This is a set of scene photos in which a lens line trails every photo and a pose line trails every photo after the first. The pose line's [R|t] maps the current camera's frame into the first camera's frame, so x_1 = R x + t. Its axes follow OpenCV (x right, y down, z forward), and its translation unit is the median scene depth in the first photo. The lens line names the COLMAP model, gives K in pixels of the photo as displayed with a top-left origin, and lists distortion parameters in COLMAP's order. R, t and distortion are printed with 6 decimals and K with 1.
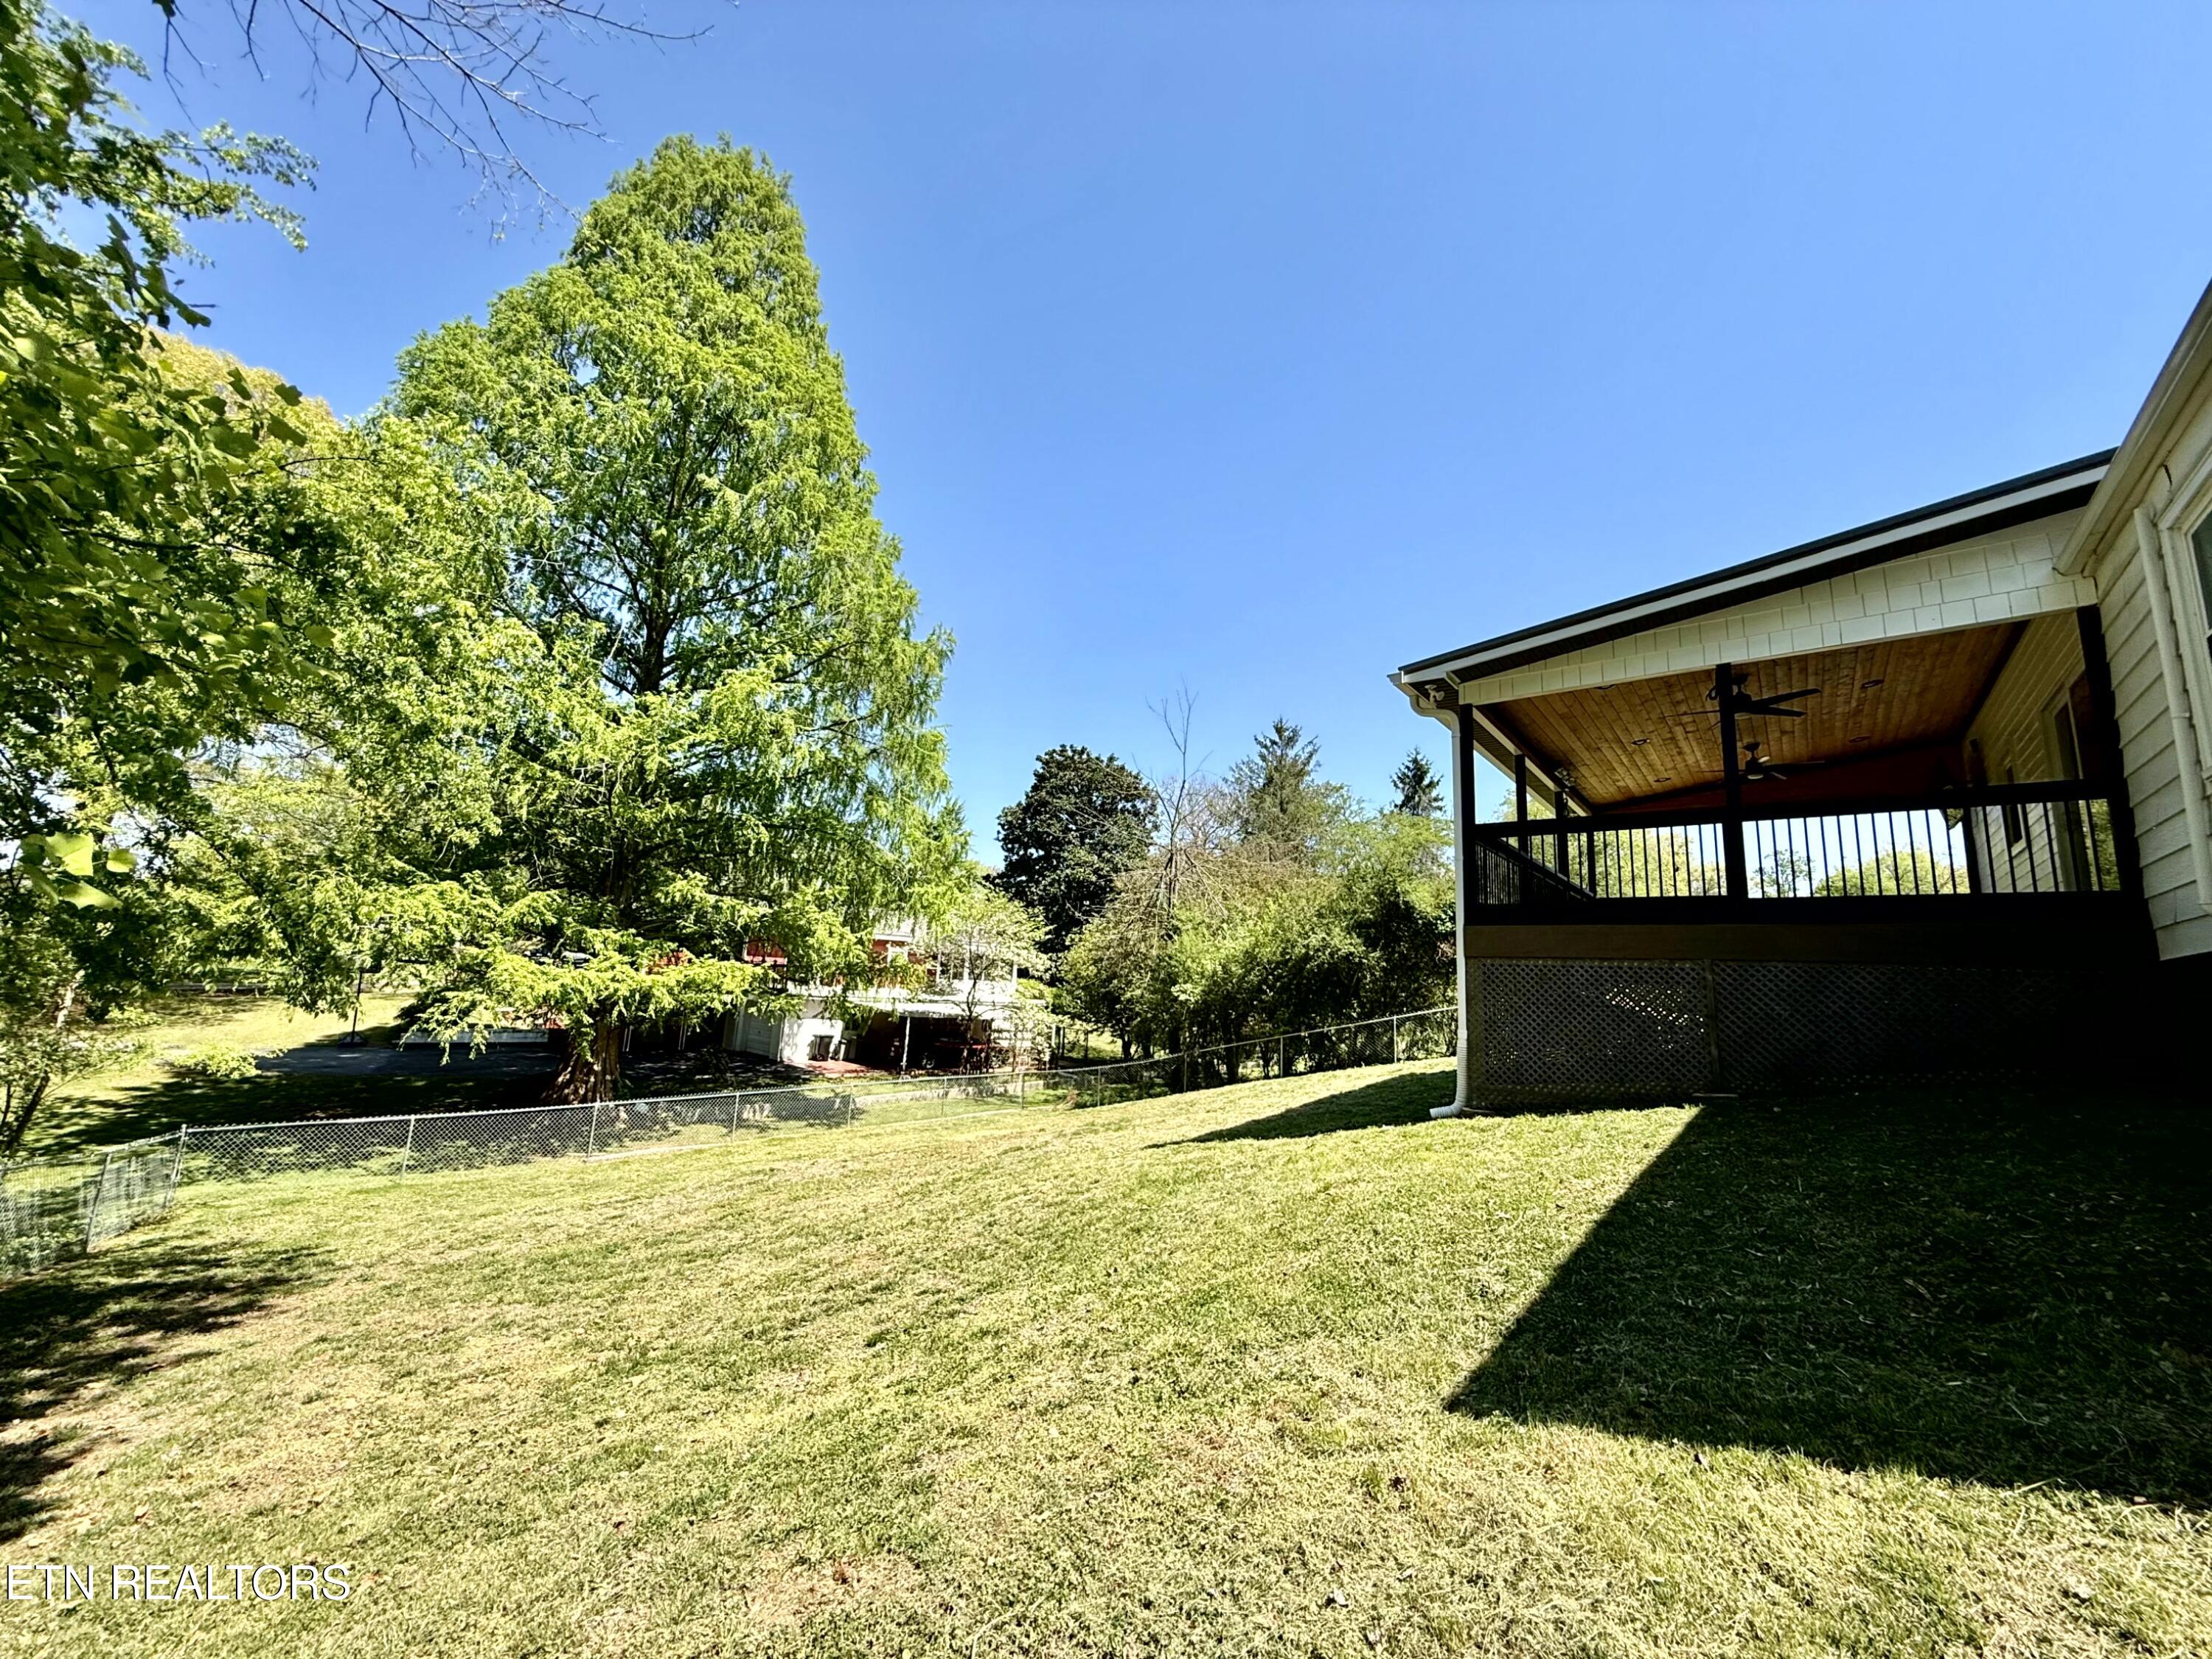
lens RADIAL K [[876.5, 0, 1112.2], [0, 876.5, 830.9], [0, 0, 1]] dist [0.001622, -0.001126]
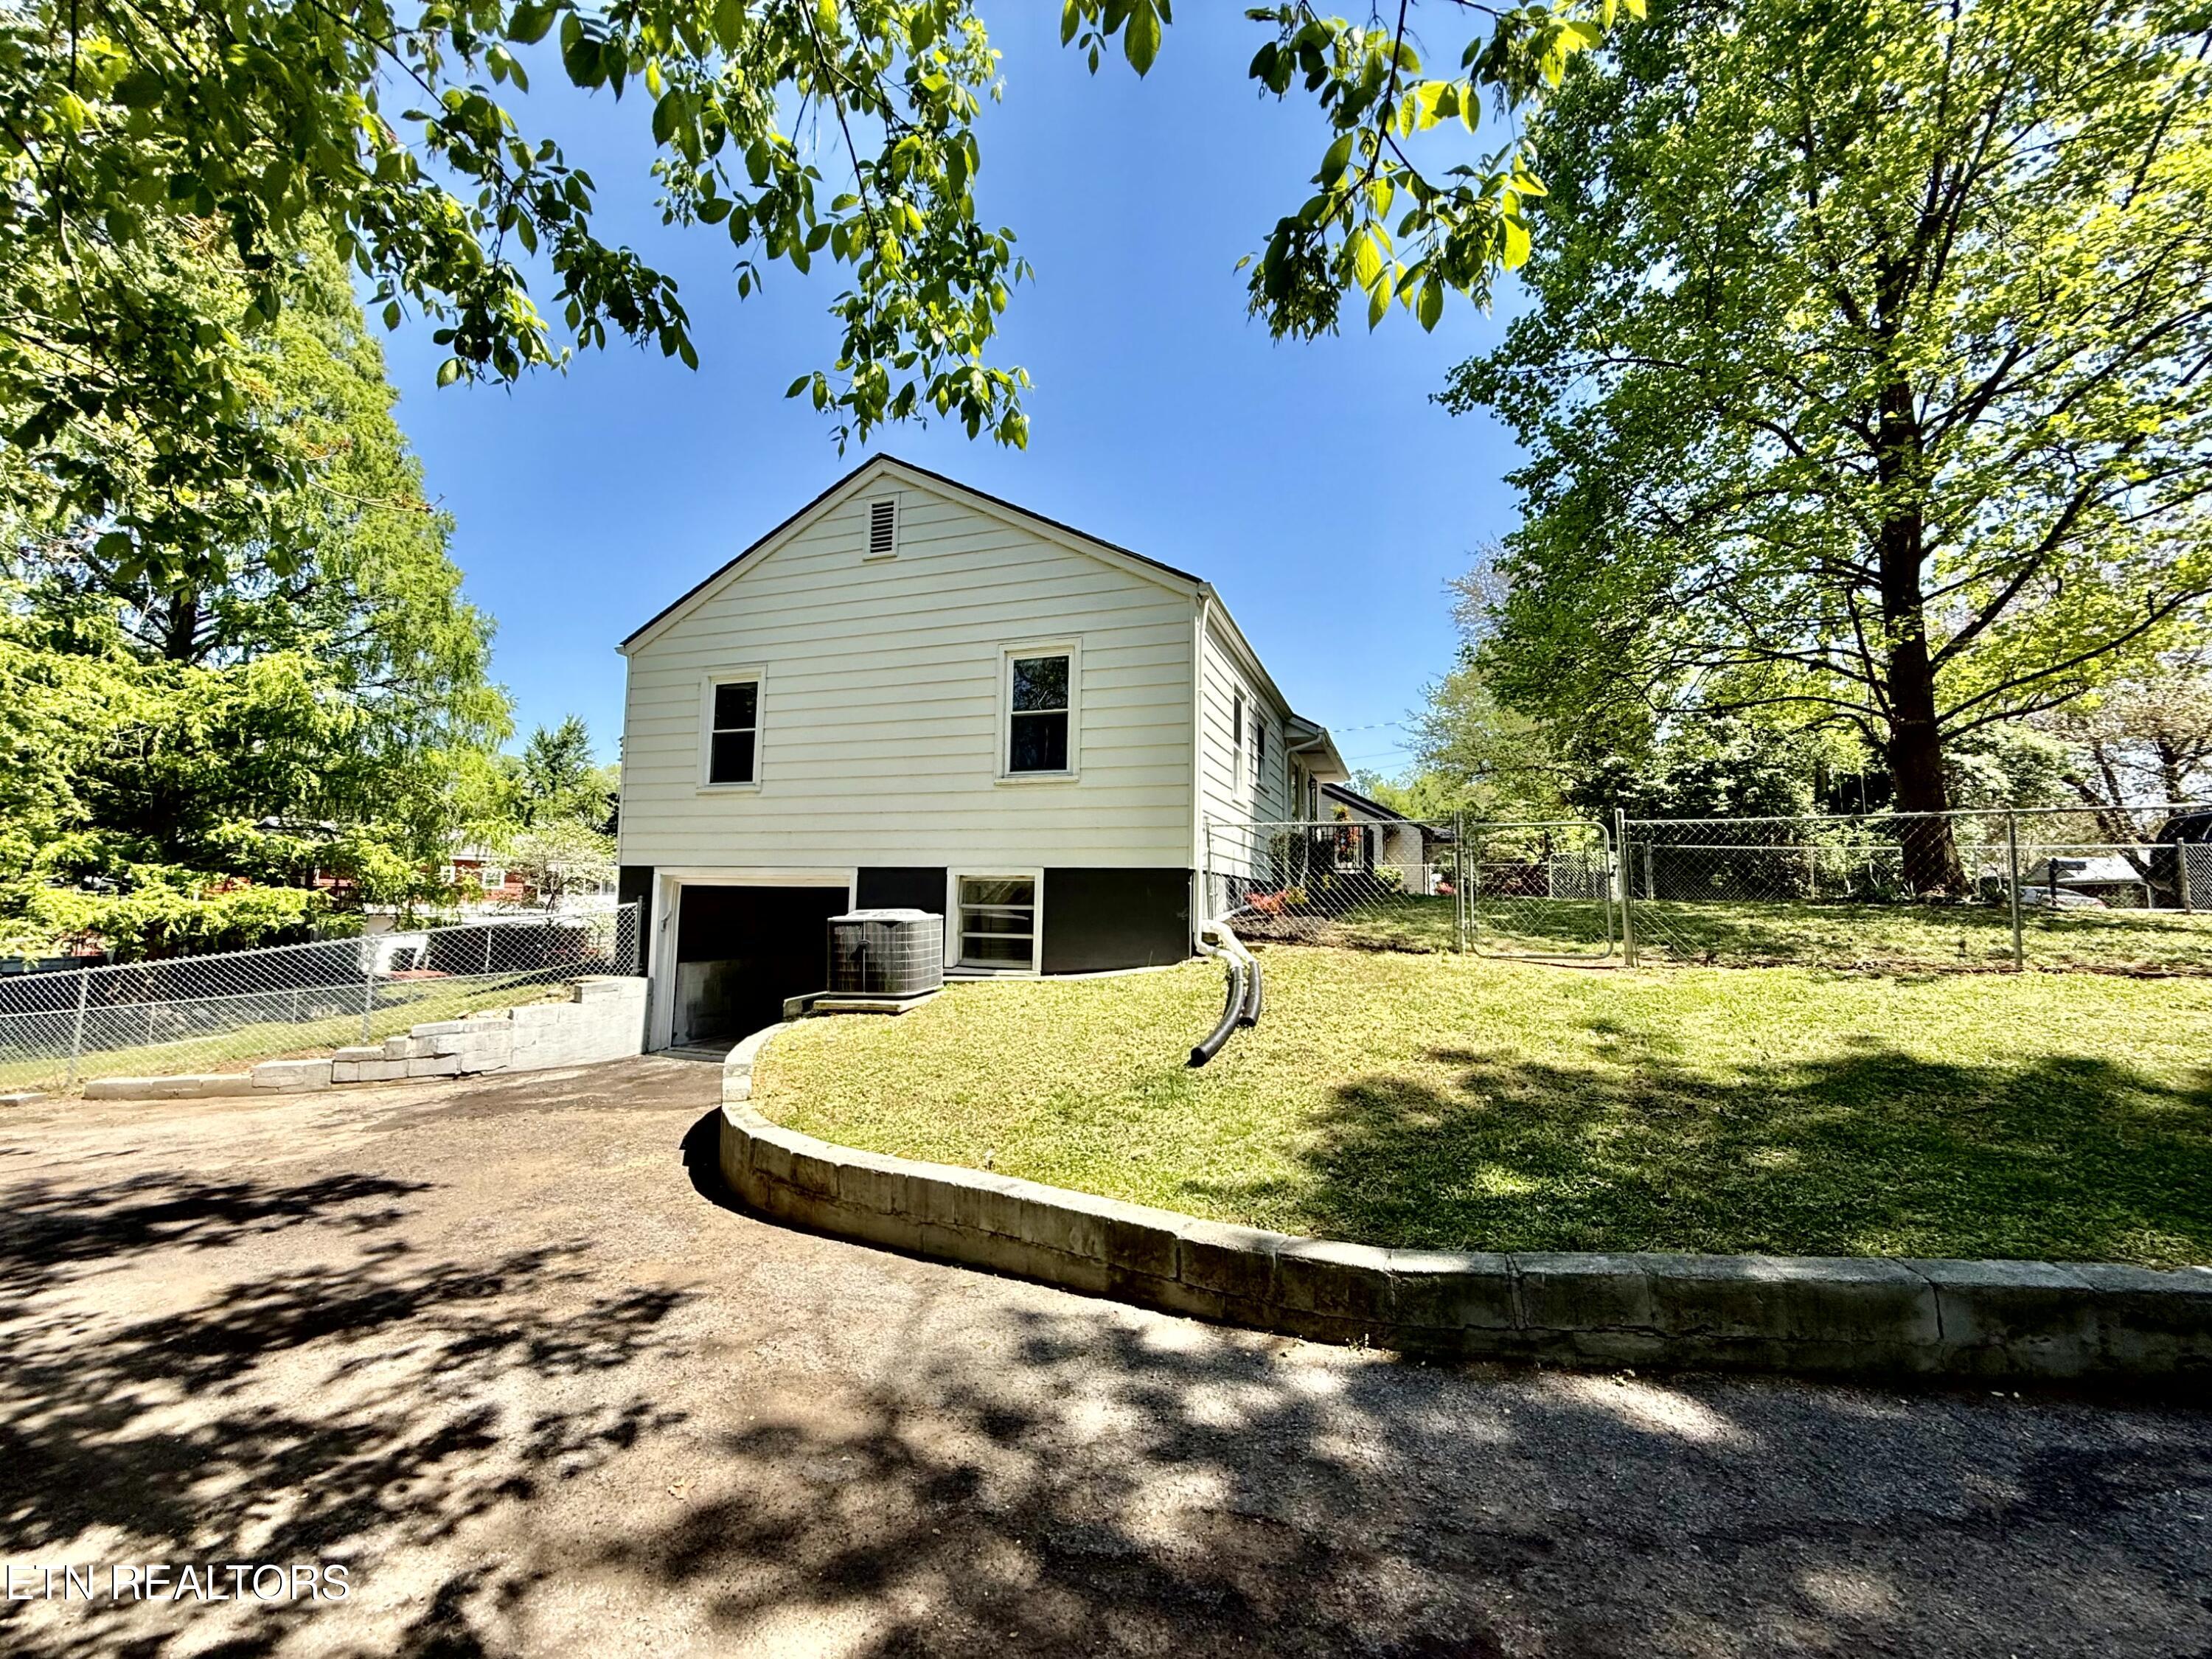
lens RADIAL K [[876.5, 0, 1100.0], [0, 876.5, 822.9], [0, 0, 1]] dist [0.001622, -0.001126]
pose [[0.952388, -0.008165, 0.304778, 0.263090], [-0.022165, 0.995142, 0.095924, -0.079471], [-0.304081, -0.098112, 0.947580, -0.471076]]
